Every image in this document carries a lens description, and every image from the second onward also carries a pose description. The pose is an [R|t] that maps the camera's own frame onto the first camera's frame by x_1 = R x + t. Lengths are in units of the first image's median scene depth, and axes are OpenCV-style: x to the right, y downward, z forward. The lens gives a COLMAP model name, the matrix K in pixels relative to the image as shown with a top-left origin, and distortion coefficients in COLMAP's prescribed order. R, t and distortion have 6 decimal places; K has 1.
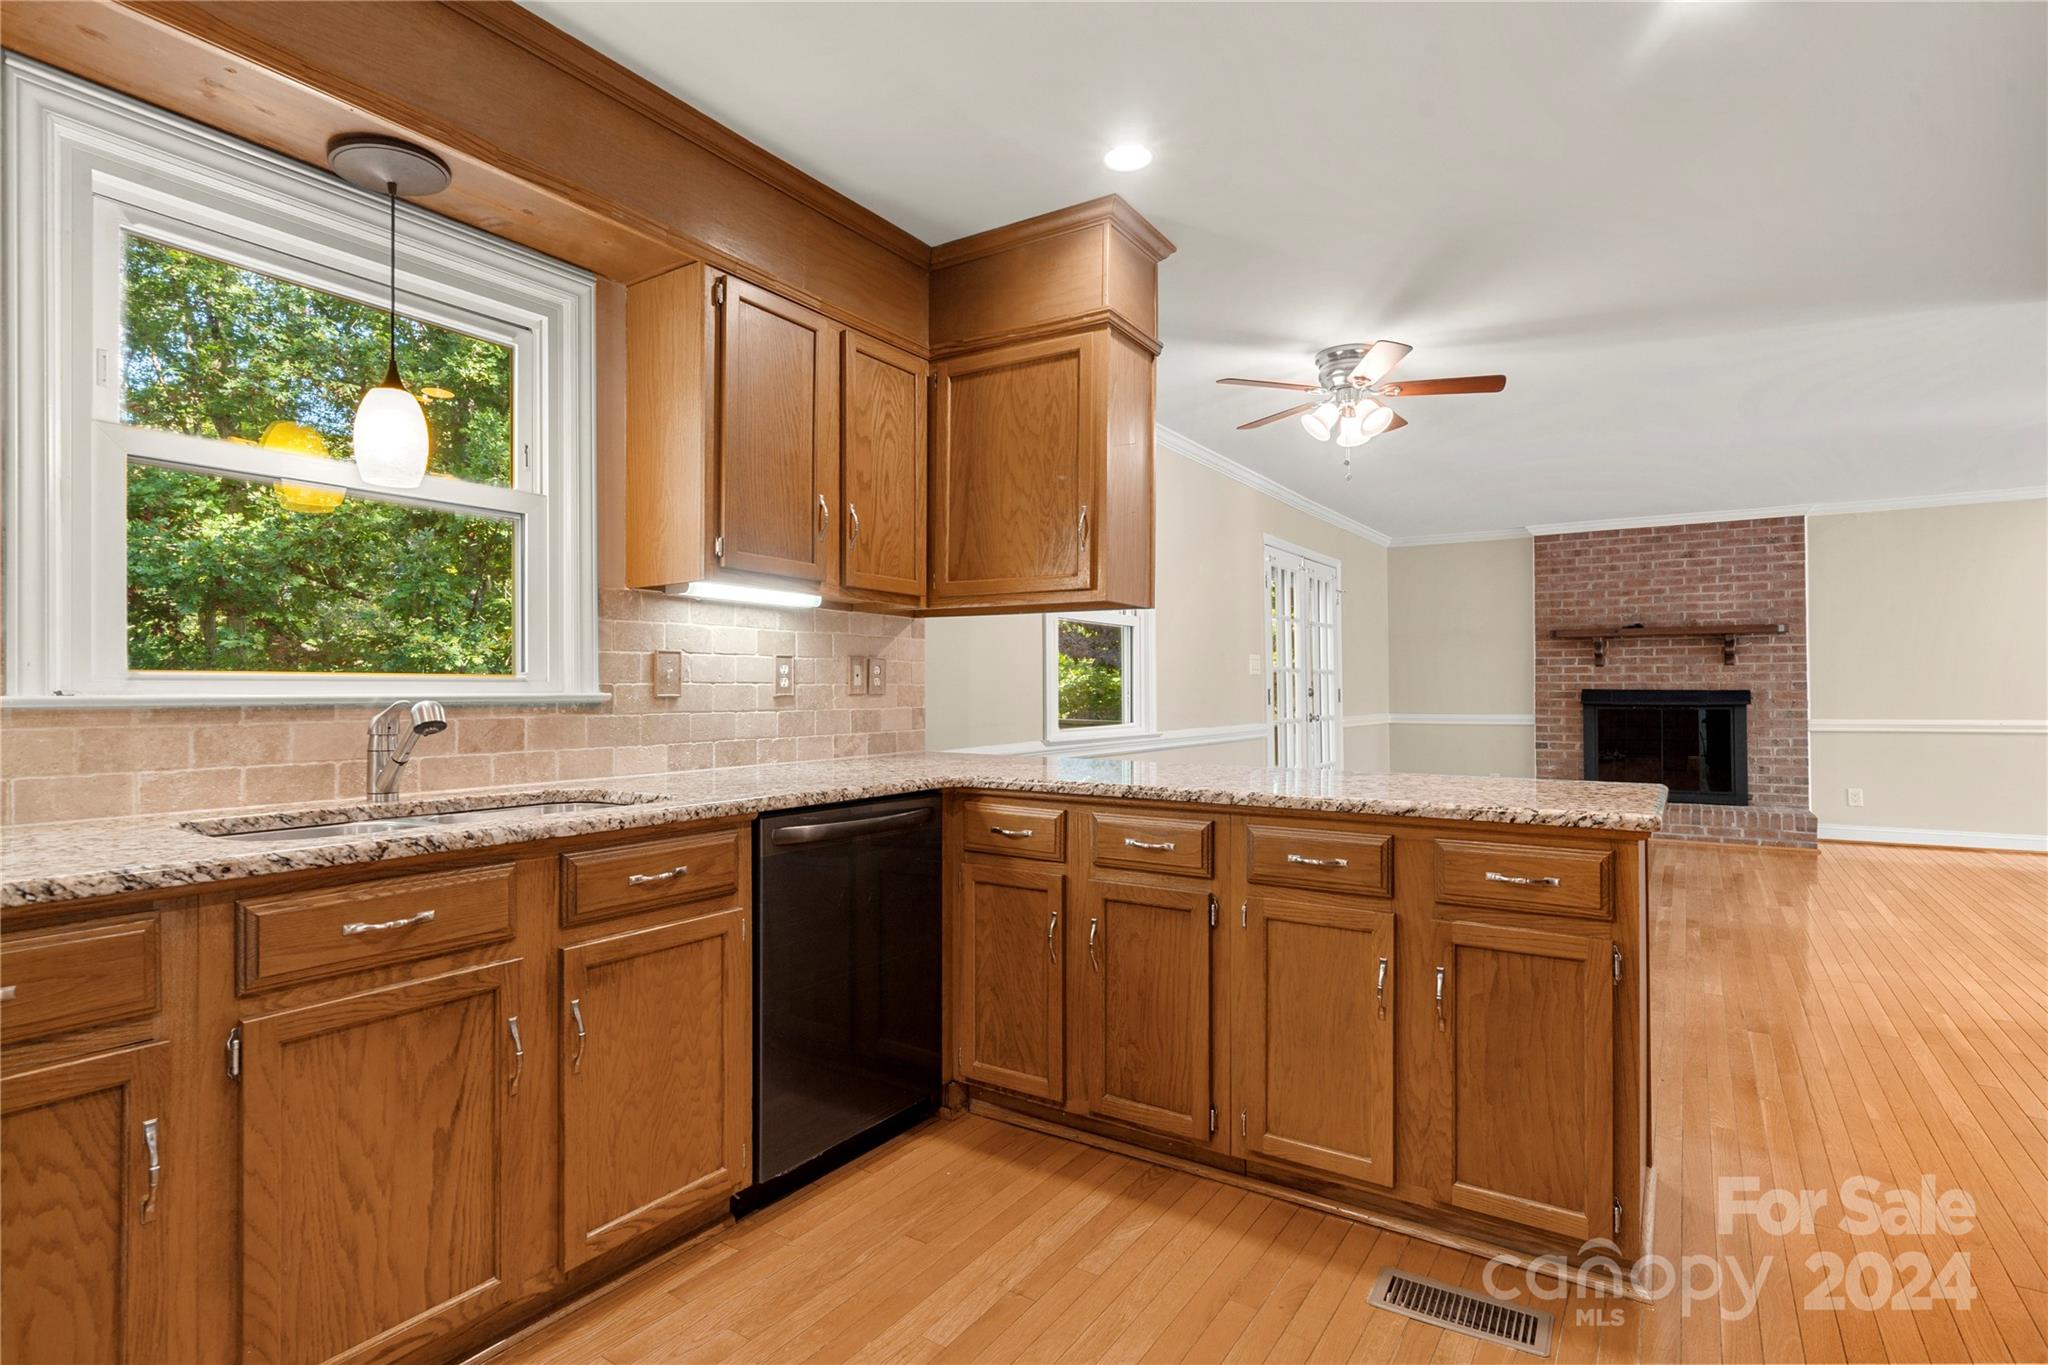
lens RADIAL K [[1002.3, 0, 1032.6], [0, 1002.3, 683.9], [0, 0, 1]] dist [-0.006300, 0.002487]
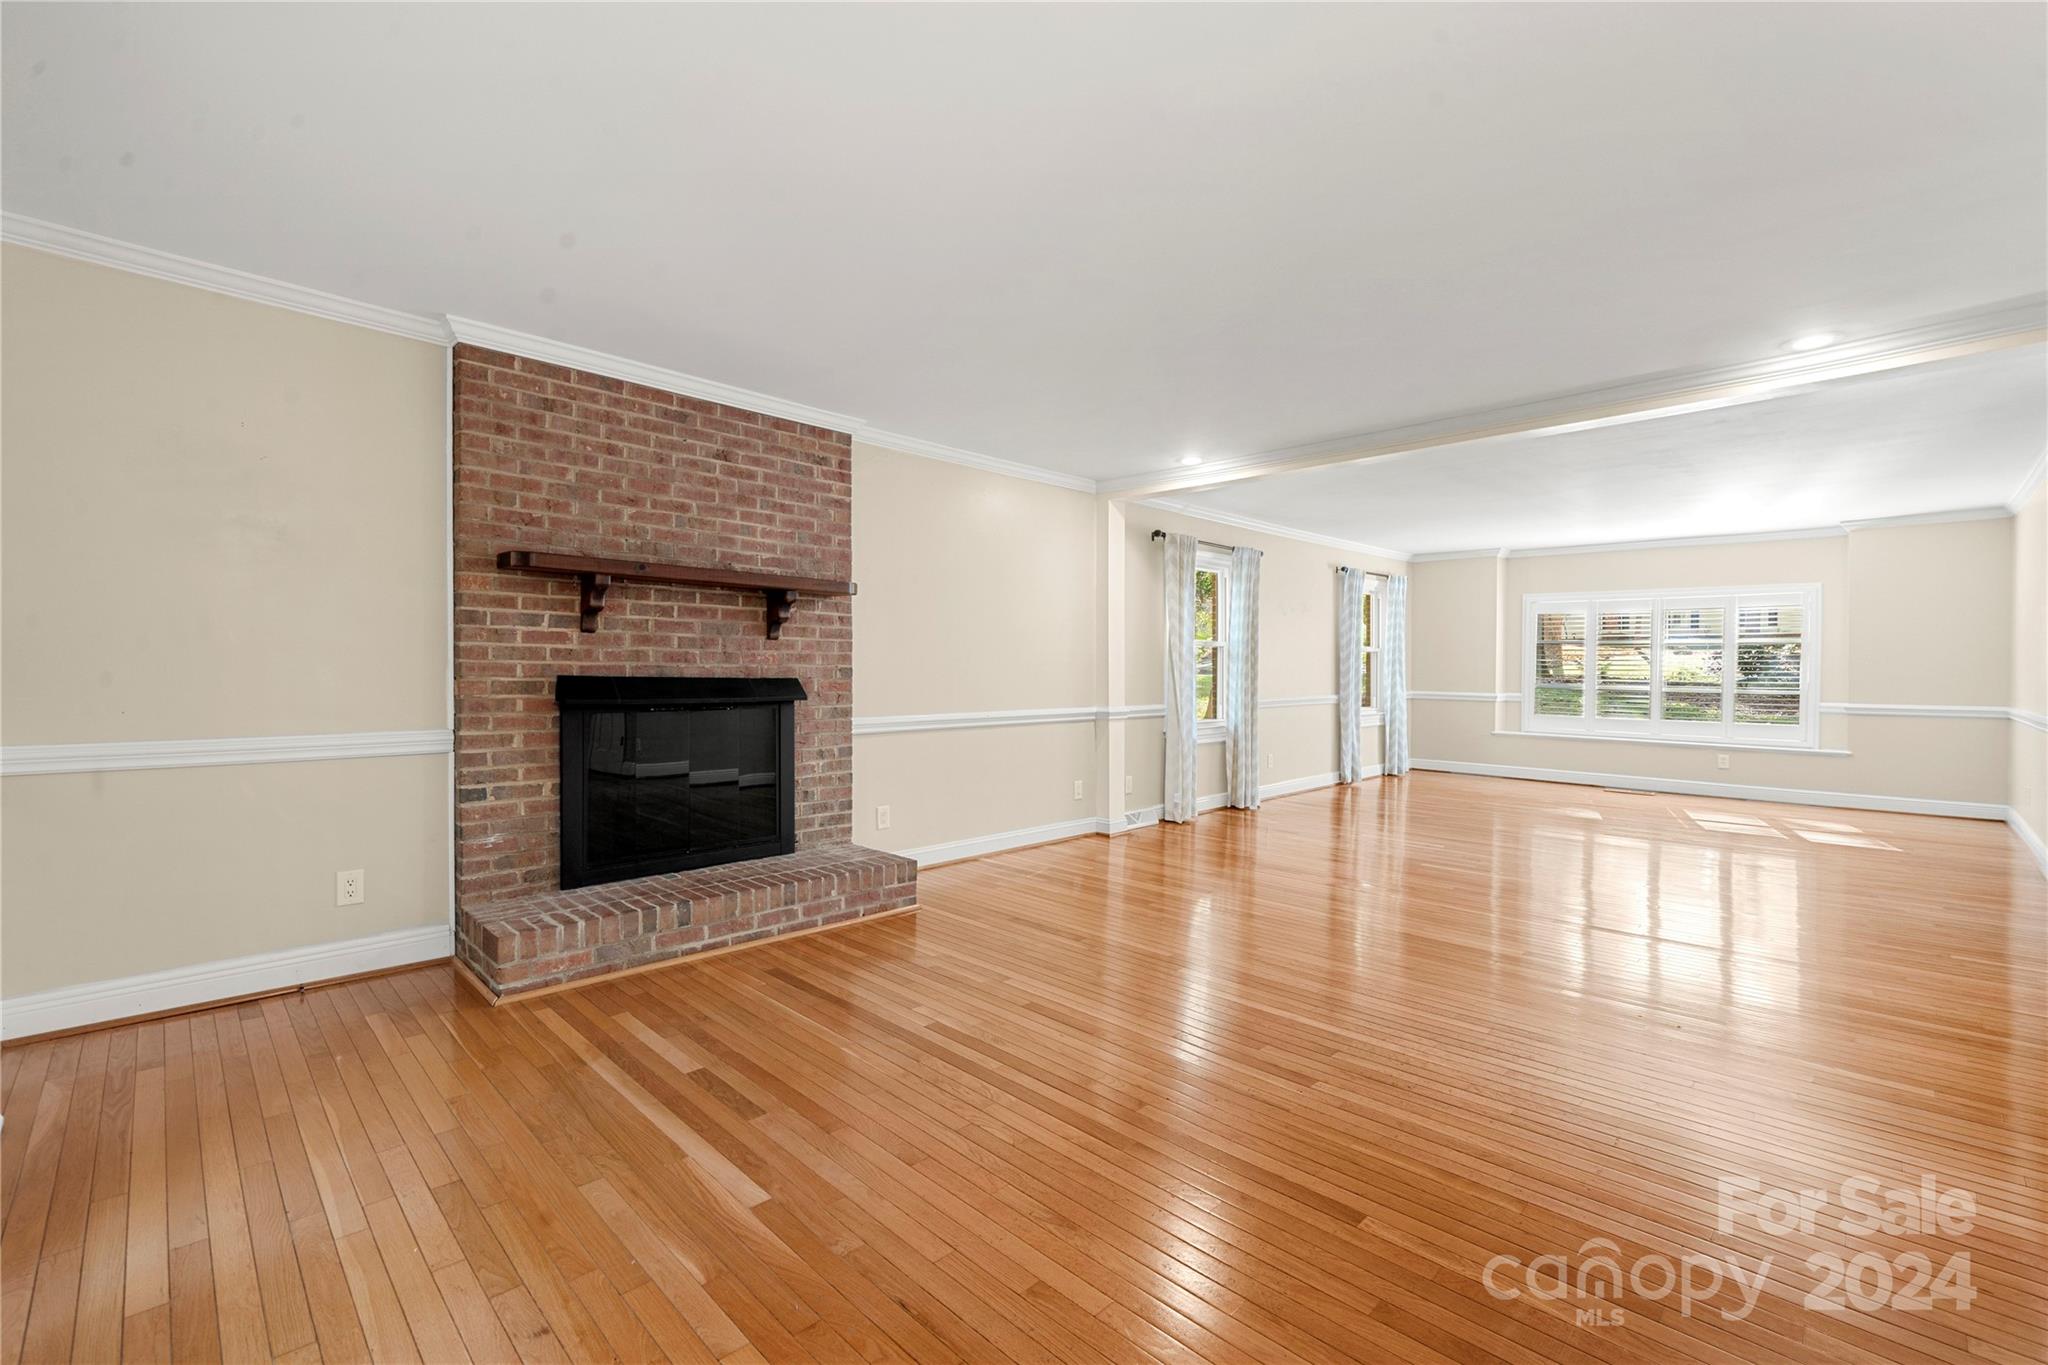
lens RADIAL K [[908.9, 0, 1083.8], [0, 908.9, 679.7], [0, 0, 1]] dist [-0.018282, -0.000300]
pose [[0.180899, 0.000244, 0.983502, 0.162080], [-0.010536, 0.999943, 0.001690, 0.004244], [-0.983445, -0.010668, 0.180891, 0.716536]]
